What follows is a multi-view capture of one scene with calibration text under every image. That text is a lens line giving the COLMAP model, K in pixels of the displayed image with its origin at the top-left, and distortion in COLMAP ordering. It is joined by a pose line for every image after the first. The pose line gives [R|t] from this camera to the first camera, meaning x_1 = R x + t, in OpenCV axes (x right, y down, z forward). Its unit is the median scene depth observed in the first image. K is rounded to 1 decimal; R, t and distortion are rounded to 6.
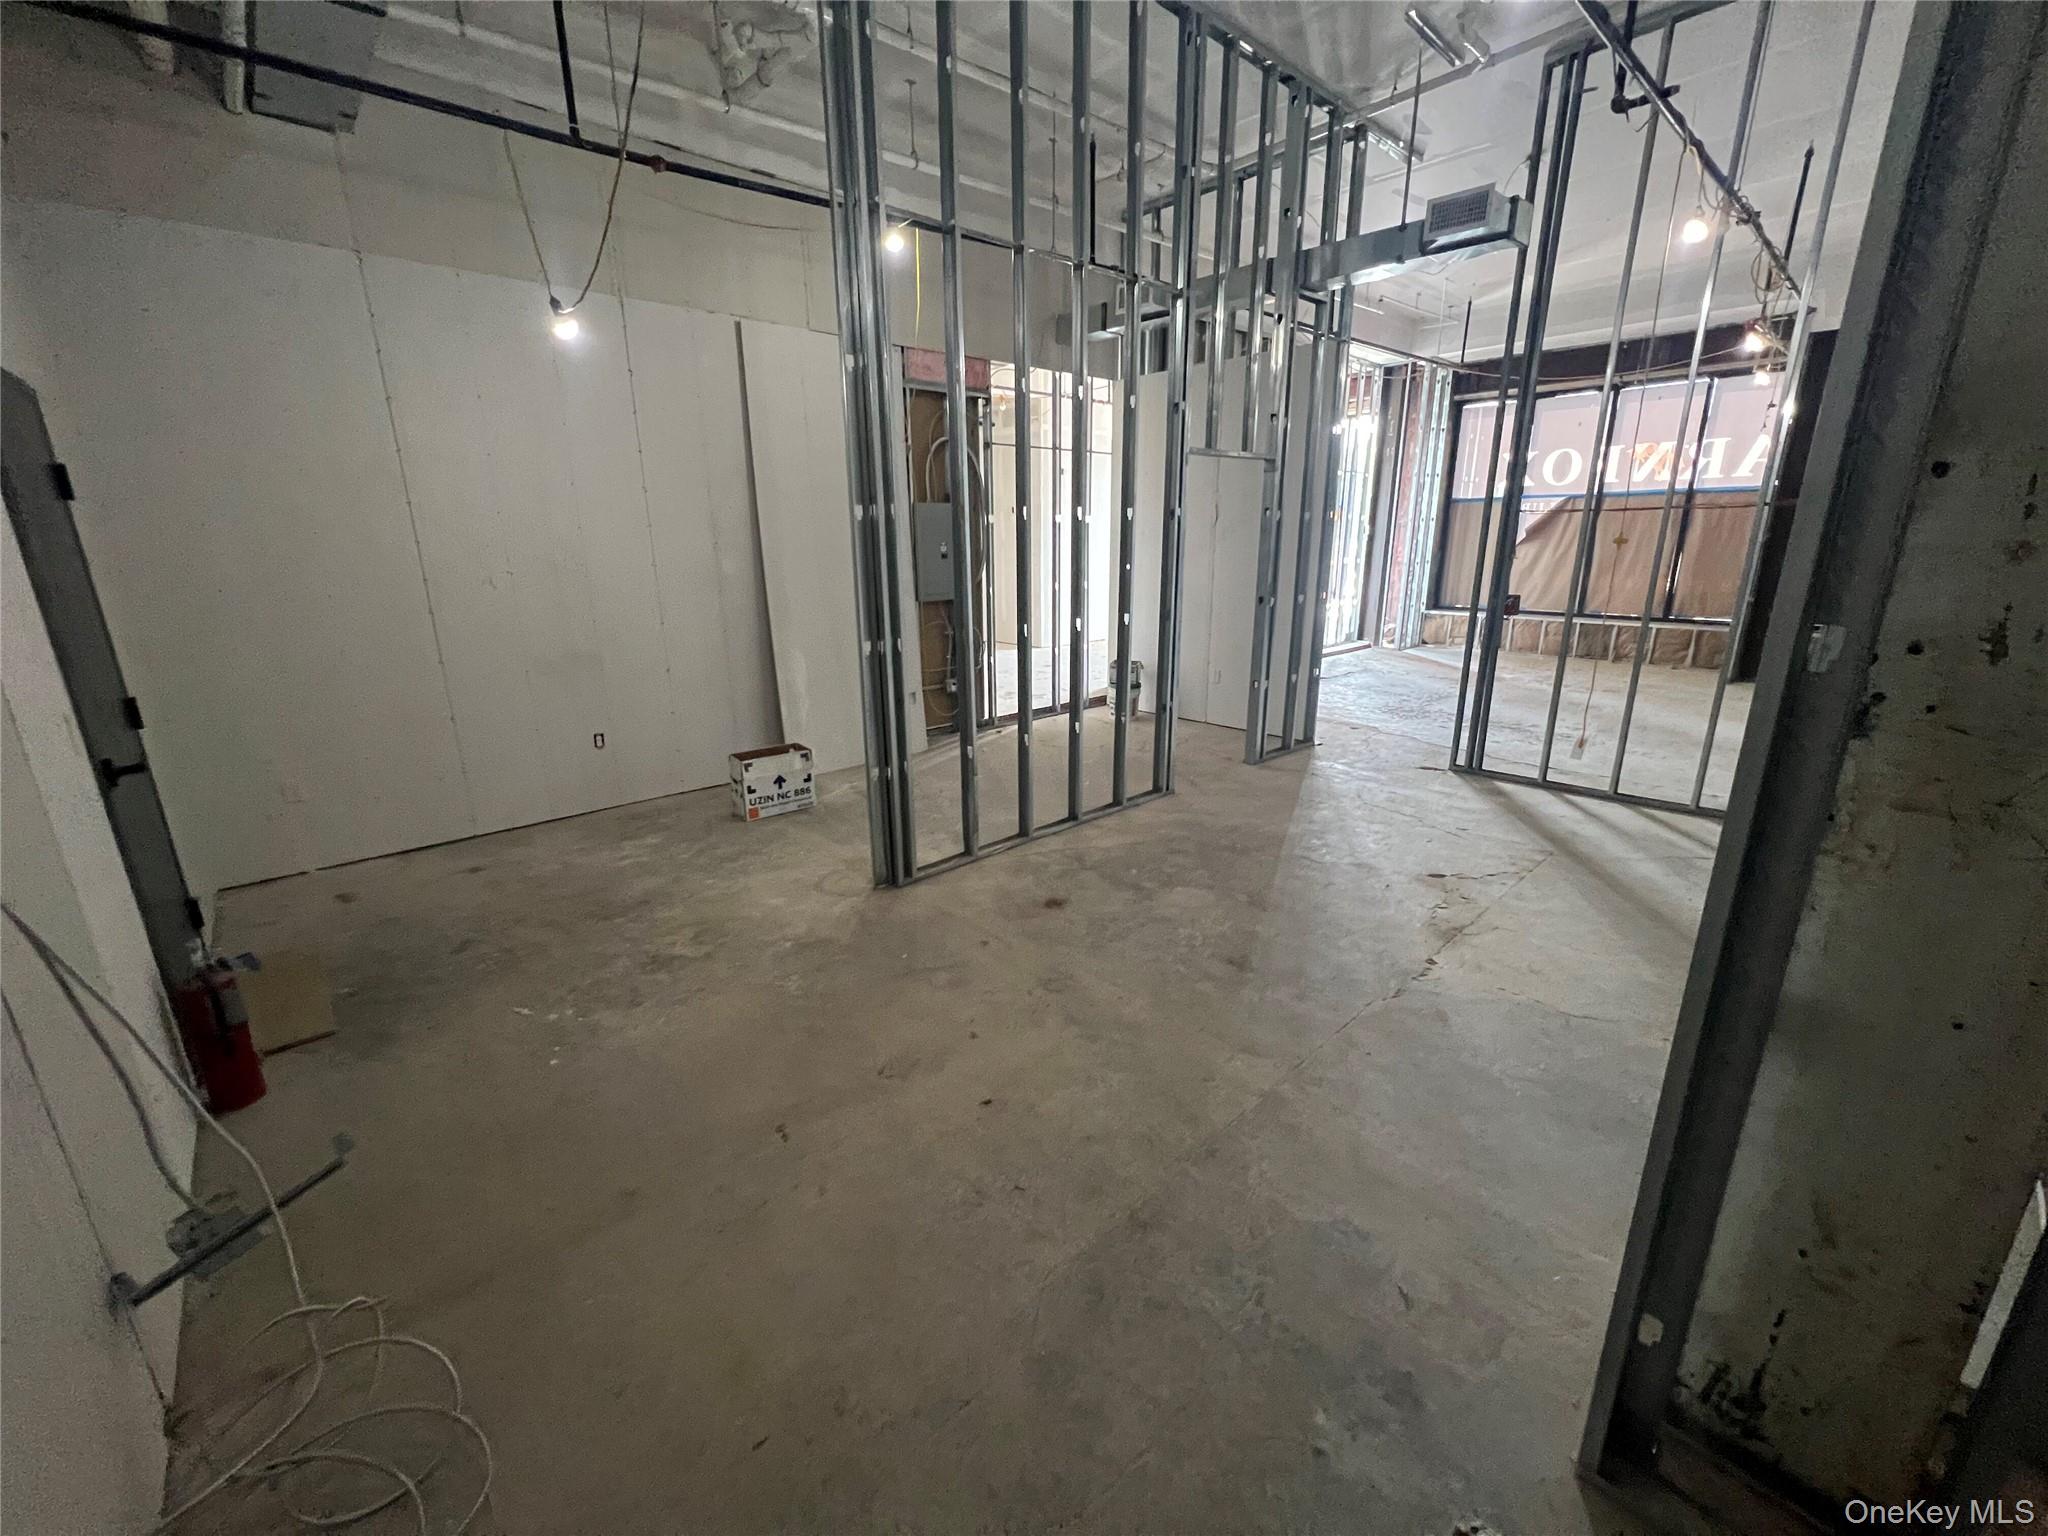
lens RADIAL K [[821.7, 0, 1015.6], [0, 821.7, 765.1], [0, 0, 1]] dist [-0.000500, -0.000451]
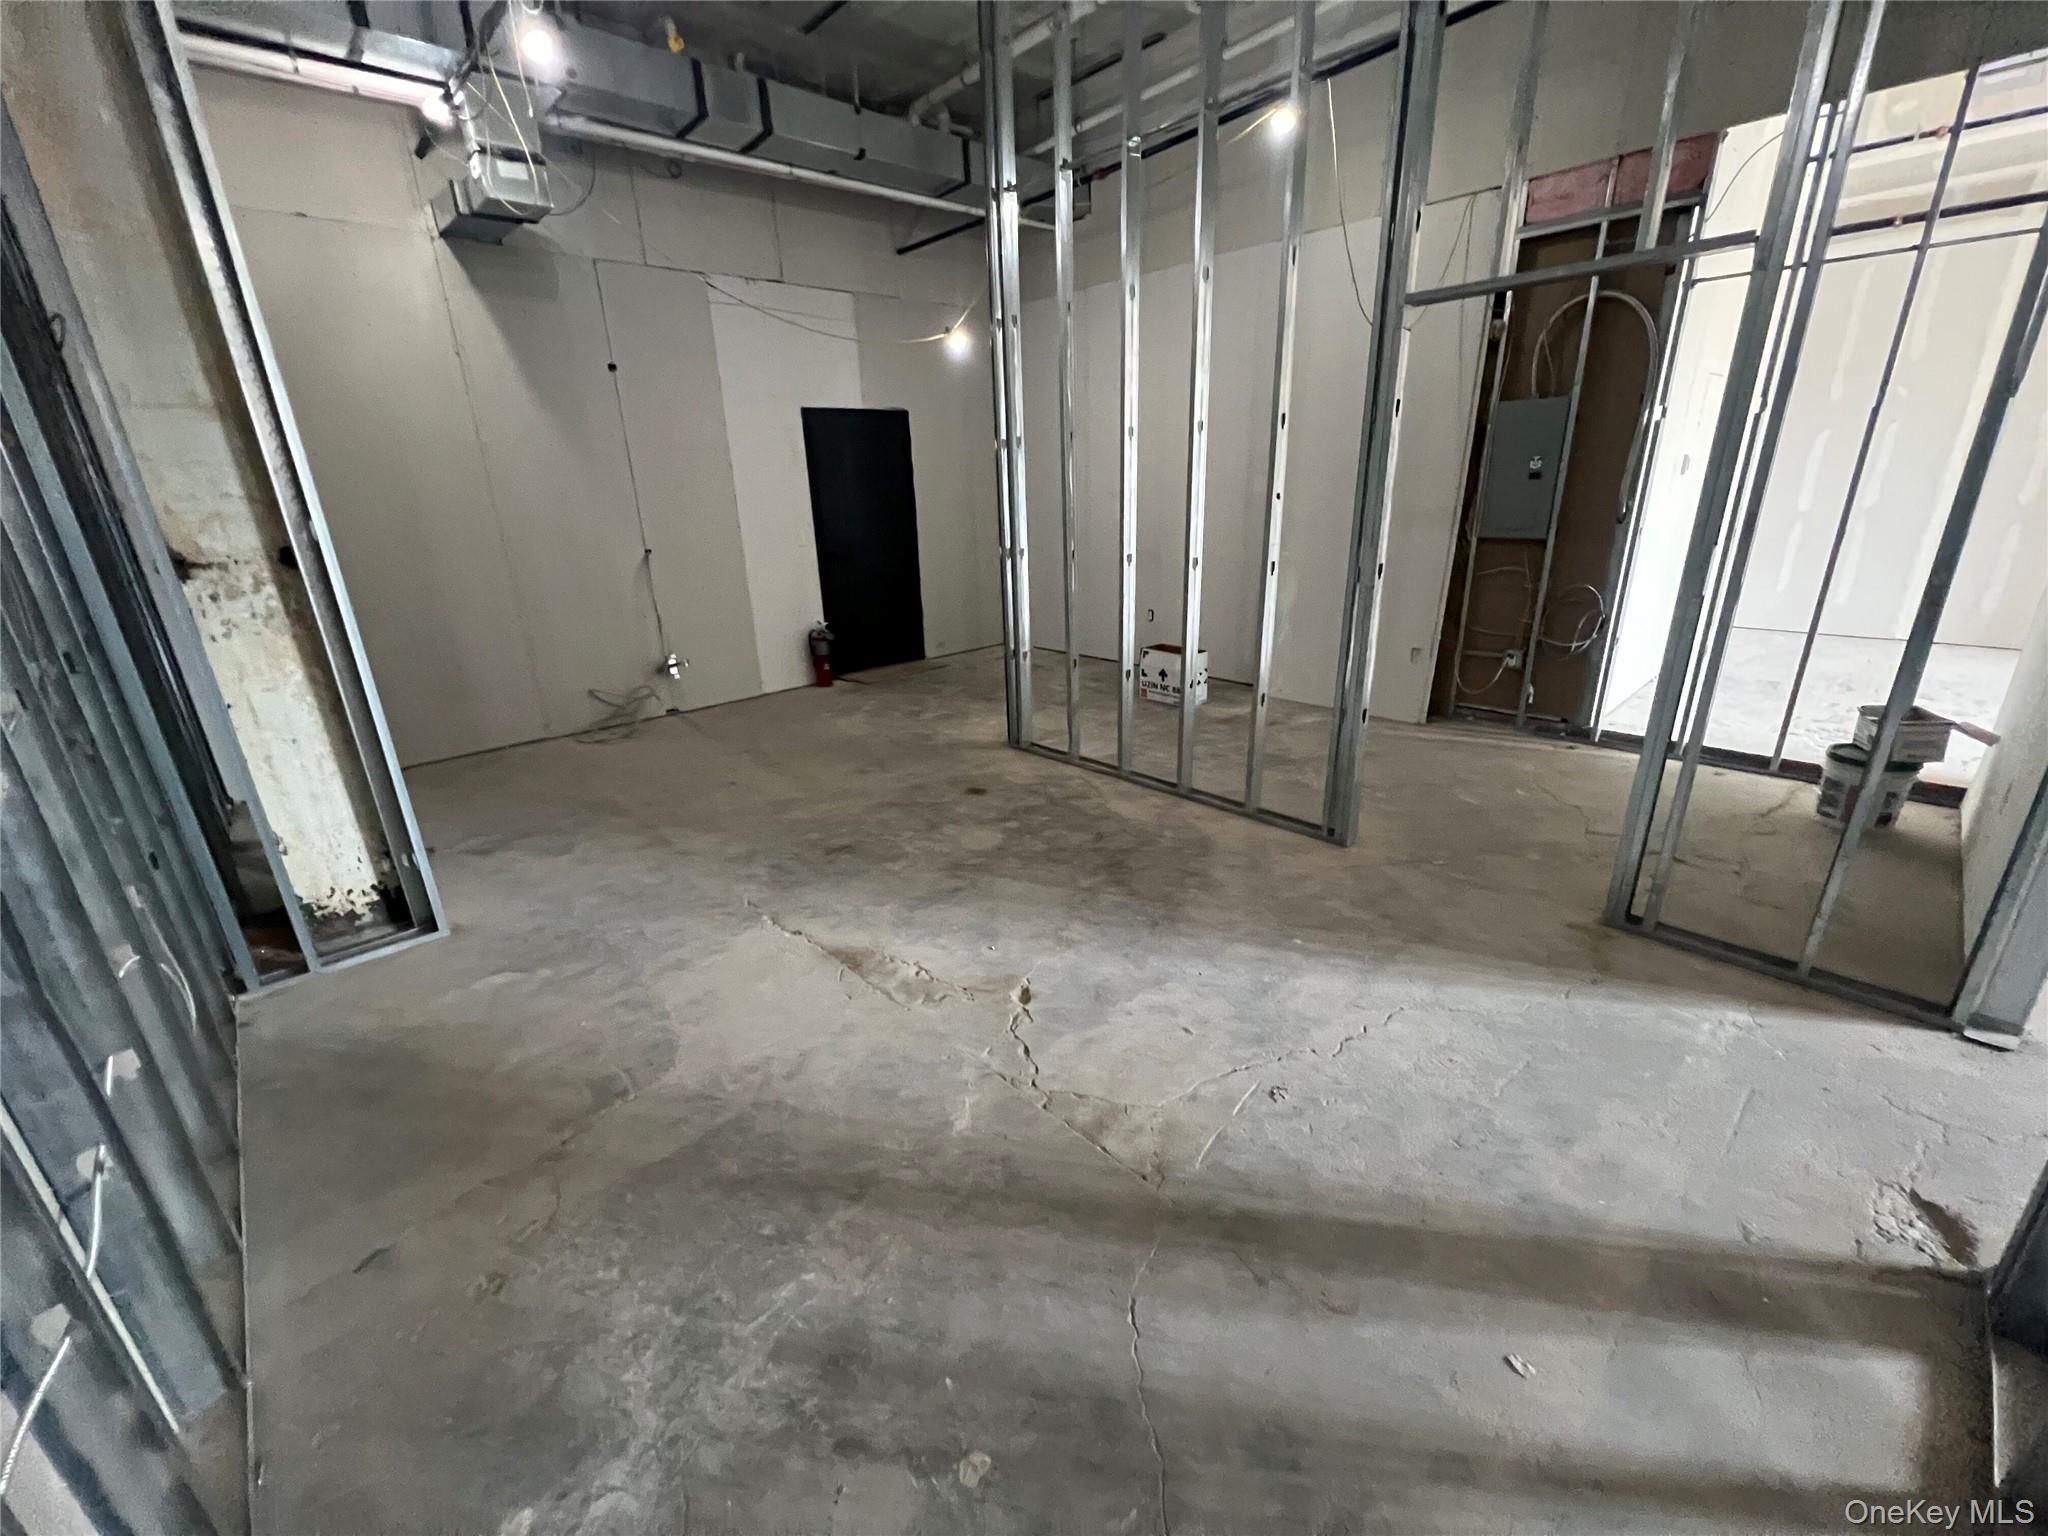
lens RADIAL K [[821.7, 0, 1027.7], [0, 821.7, 774.2], [0, 0, 1]] dist [-0.000500, -0.000451]
pose [[0.020636, 0.348587, -0.937049, 0.980768], [-0.241251, 0.911289, 0.333691, -0.223391], [0.970243, 0.219178, 0.102902, 0.829212]]
